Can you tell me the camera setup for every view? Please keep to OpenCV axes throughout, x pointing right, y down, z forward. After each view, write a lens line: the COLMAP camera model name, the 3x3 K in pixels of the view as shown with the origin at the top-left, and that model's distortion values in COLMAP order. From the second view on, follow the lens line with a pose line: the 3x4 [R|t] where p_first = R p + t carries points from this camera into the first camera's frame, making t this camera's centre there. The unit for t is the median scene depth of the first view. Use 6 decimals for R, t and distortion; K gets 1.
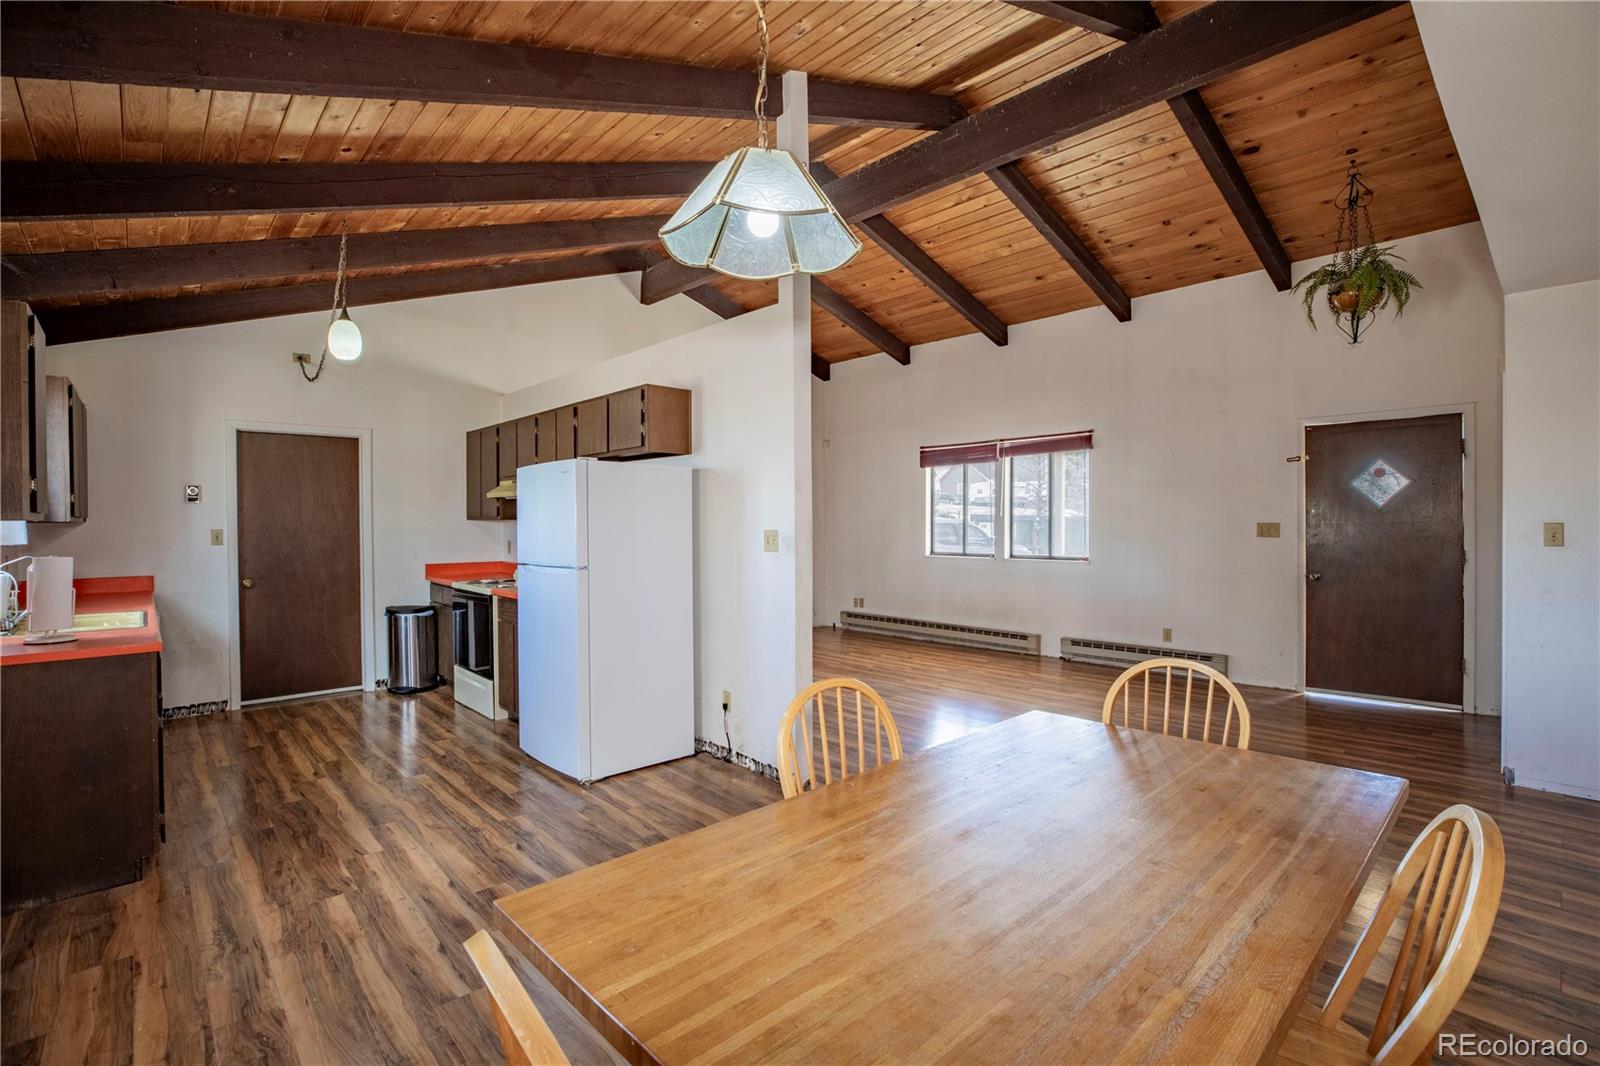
lens RADIAL K [[727.7, 0, 811.9], [0, 727.7, 531.7], [0, 0, 1]] dist [-0.030614, 0.006331]
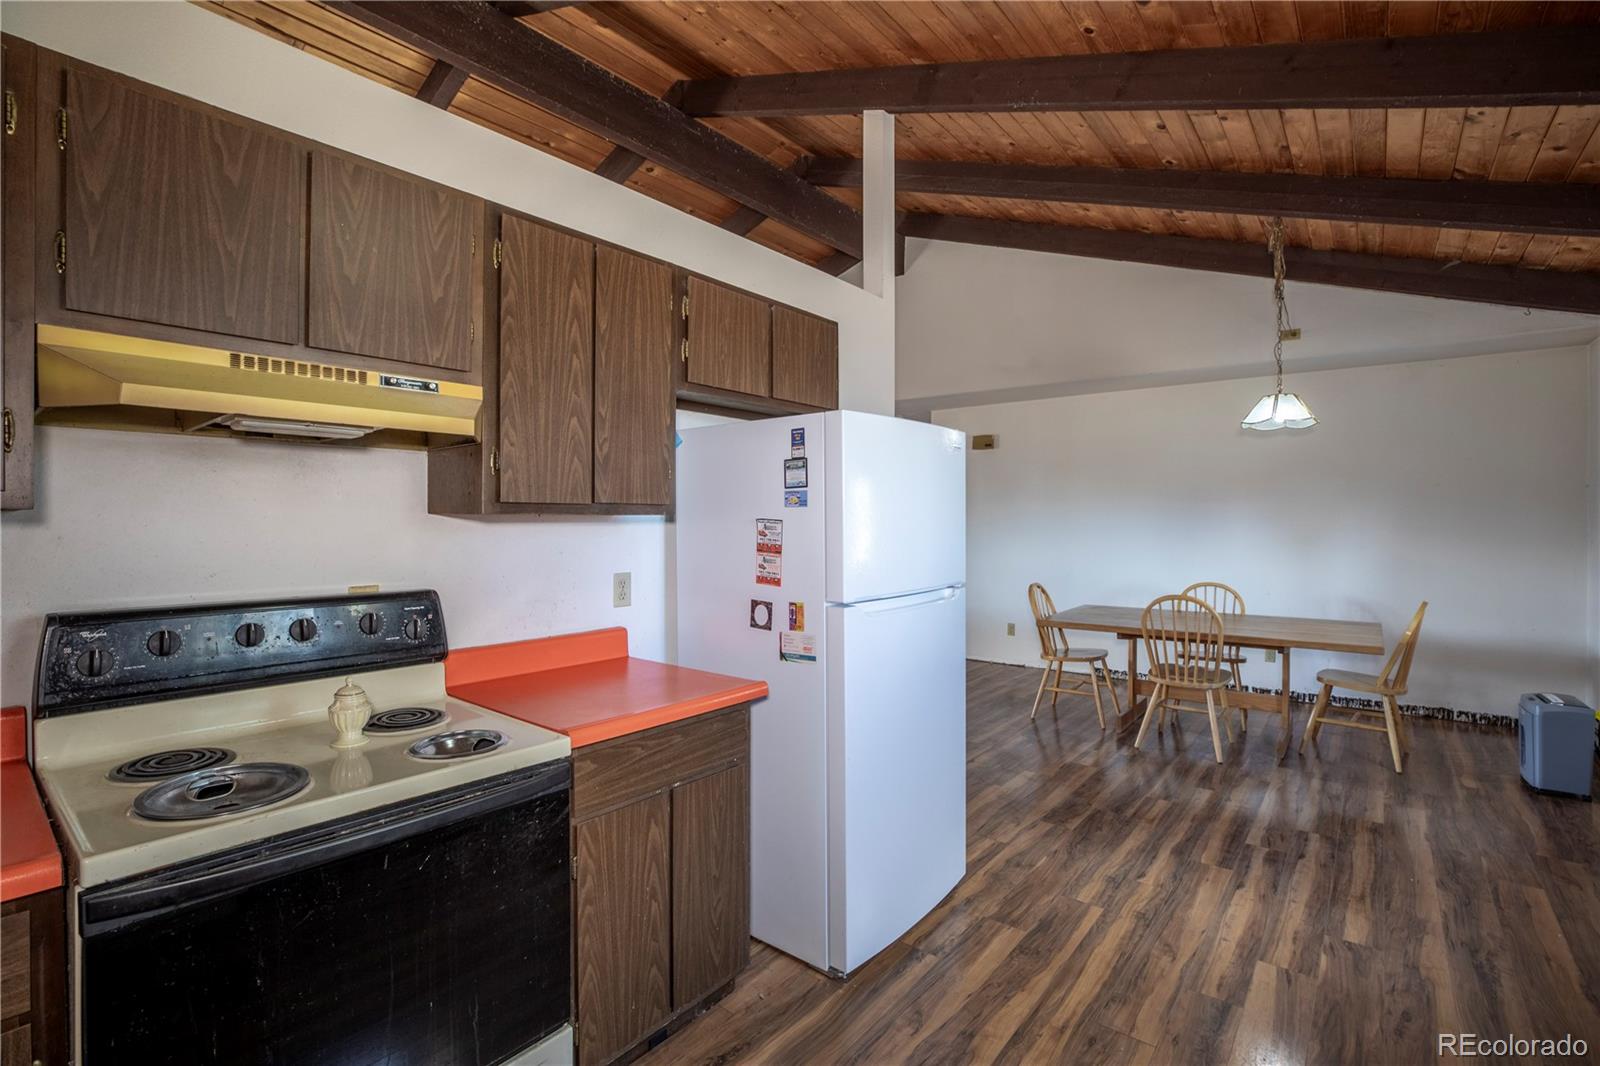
lens RADIAL K [[727.7, 0, 804.3], [0, 727.7, 527.0], [0, 0, 1]] dist [-0.030614, 0.006331]
pose [[-0.133846, 0.000881, 0.991002, -1.356500], [0.014711, 0.999891, 0.001098, -0.009312], [-0.990893, 0.014725, -0.133844, 1.670266]]
